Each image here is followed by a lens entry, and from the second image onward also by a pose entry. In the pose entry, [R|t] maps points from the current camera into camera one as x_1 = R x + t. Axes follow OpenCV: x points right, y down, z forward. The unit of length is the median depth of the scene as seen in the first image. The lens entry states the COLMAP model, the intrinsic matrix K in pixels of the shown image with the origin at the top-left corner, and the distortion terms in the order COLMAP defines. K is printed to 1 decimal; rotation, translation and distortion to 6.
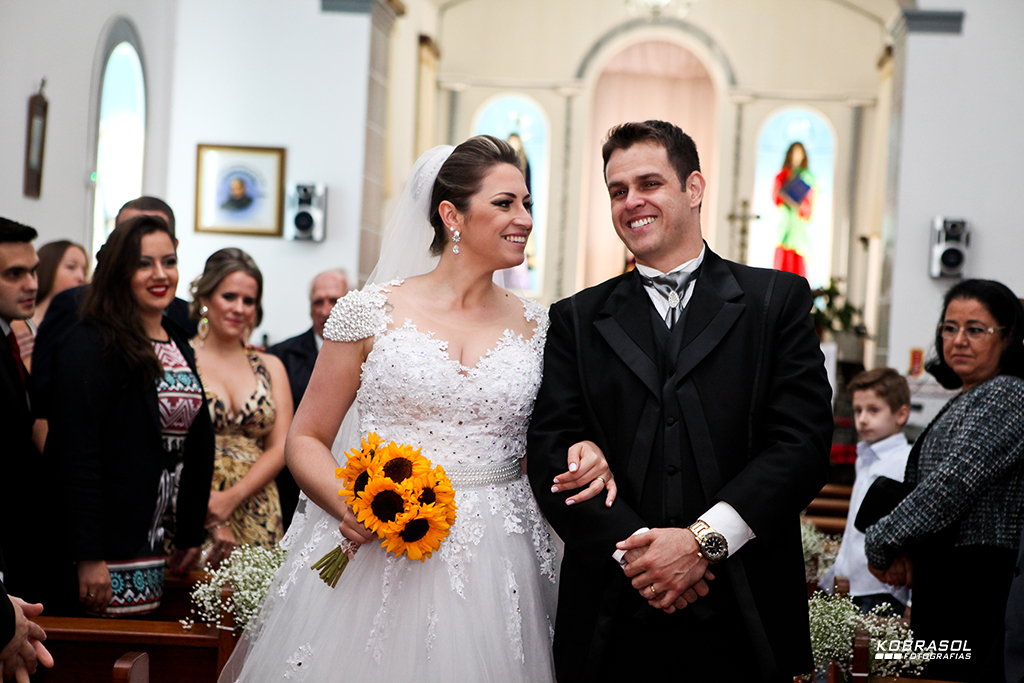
lens RADIAL K [[1977.8, 0, 514.7], [0, 1977.8, 242.9], [0, 0, 1]] dist [0.023703, -0.192395]
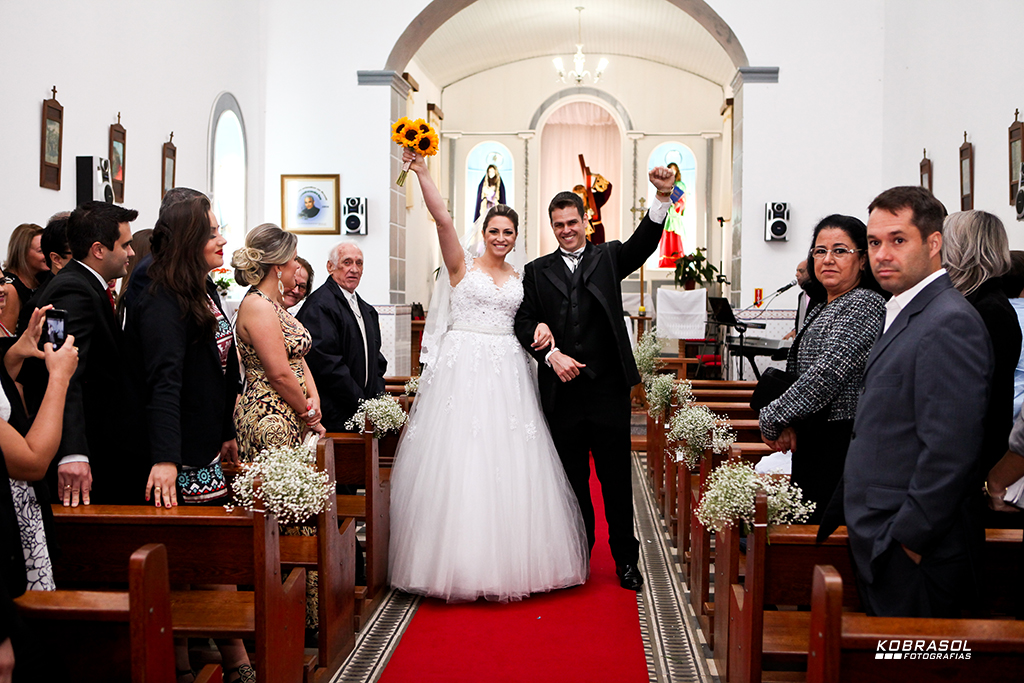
lens RADIAL K [[1041.1, 0, 512.0], [0, 1041.1, 341.5], [0, 0, 1]] dist [-0.172009, 0.013011]
pose [[0.999018, -0.044287, -0.001590, 0.012618], [0.044279, 0.996125, 0.075986, 0.025633], [-0.001781, -0.075981, 0.997108, 0.205051]]
